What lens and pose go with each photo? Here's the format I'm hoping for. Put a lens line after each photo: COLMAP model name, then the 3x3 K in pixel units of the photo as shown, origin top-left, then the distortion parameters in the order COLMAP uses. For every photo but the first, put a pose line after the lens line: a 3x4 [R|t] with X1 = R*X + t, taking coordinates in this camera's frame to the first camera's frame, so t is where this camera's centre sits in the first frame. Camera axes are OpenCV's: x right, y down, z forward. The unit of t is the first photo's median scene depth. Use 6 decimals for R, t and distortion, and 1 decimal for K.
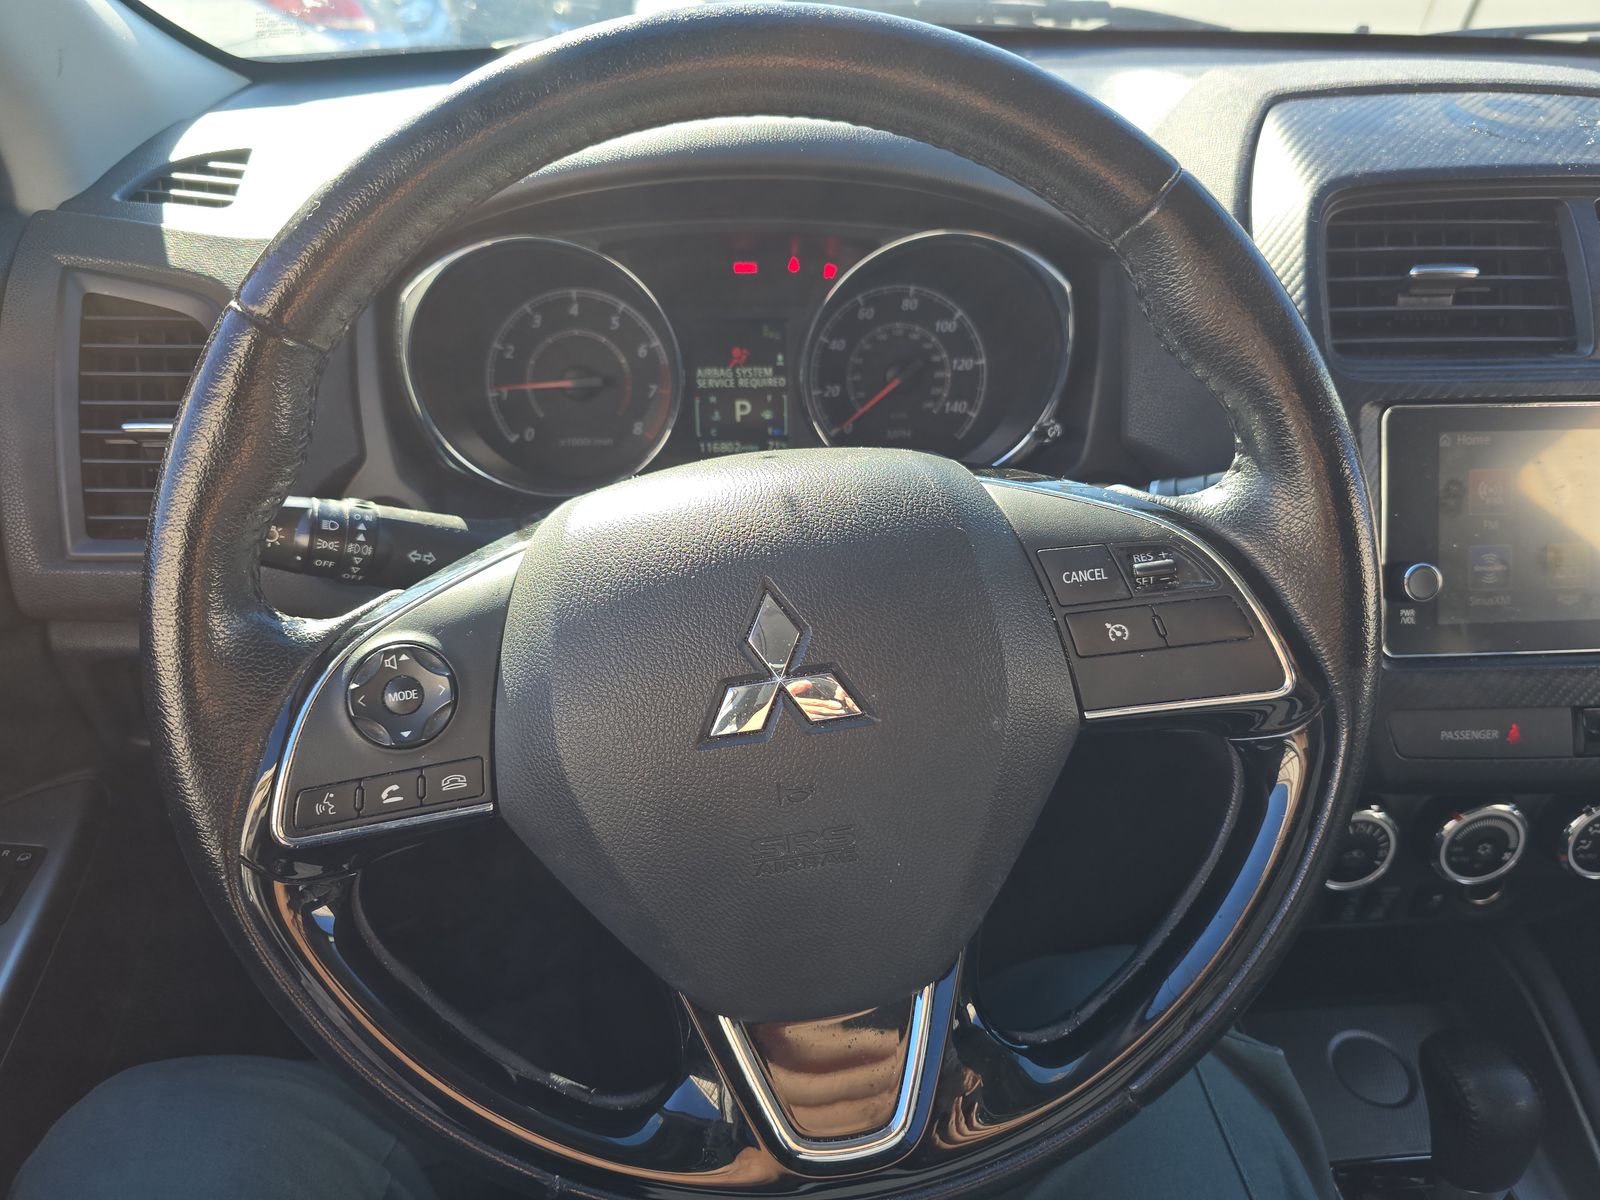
lens RADIAL K [[1076.2, 0, 799.3], [0, 1076.2, 592.2], [0, 0, 1]] dist [0.045275, -0.039969]
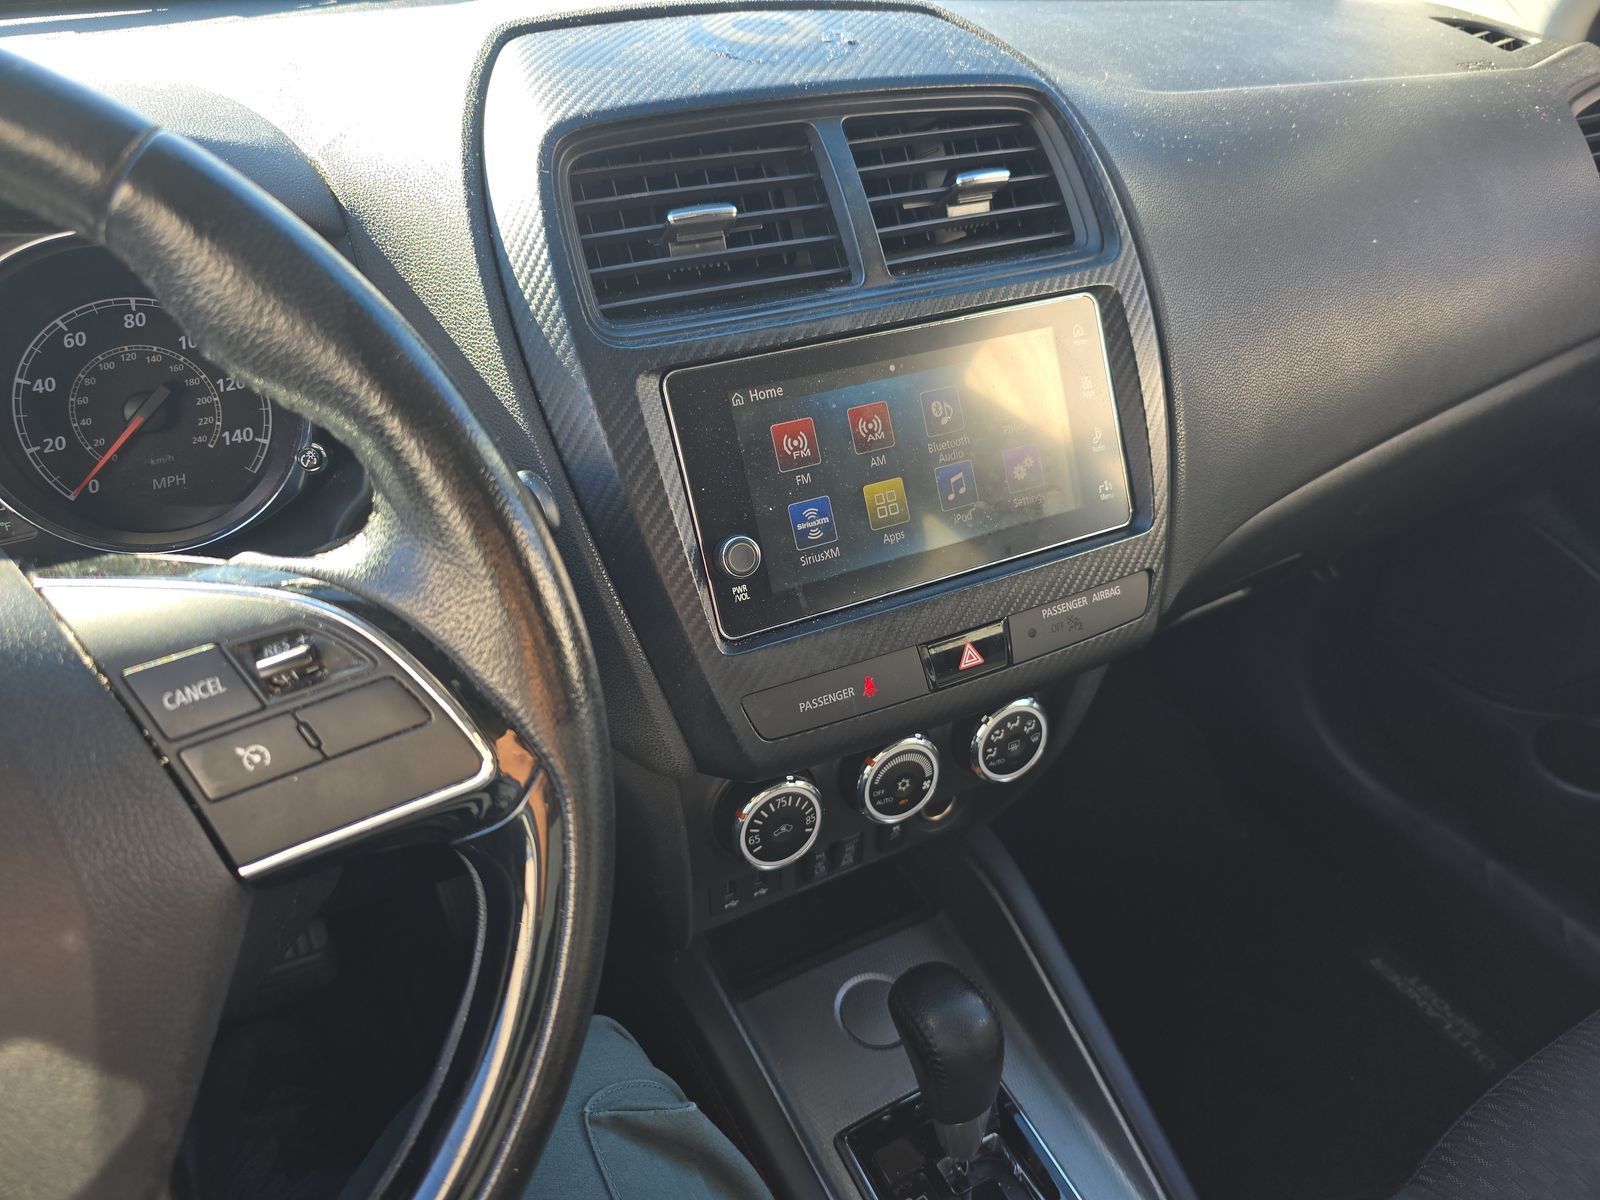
lens RADIAL K [[1050.1, 0, 796.7], [0, 1050.1, 590.9], [0, 0, 1]] dist [0.006925, 0.001261]
pose [[0.927078, -0.223938, 0.300630, 0.288718], [0.209159, 0.974528, 0.080920, -0.035976], [-0.311093, -0.012140, 0.950302, 0.118010]]
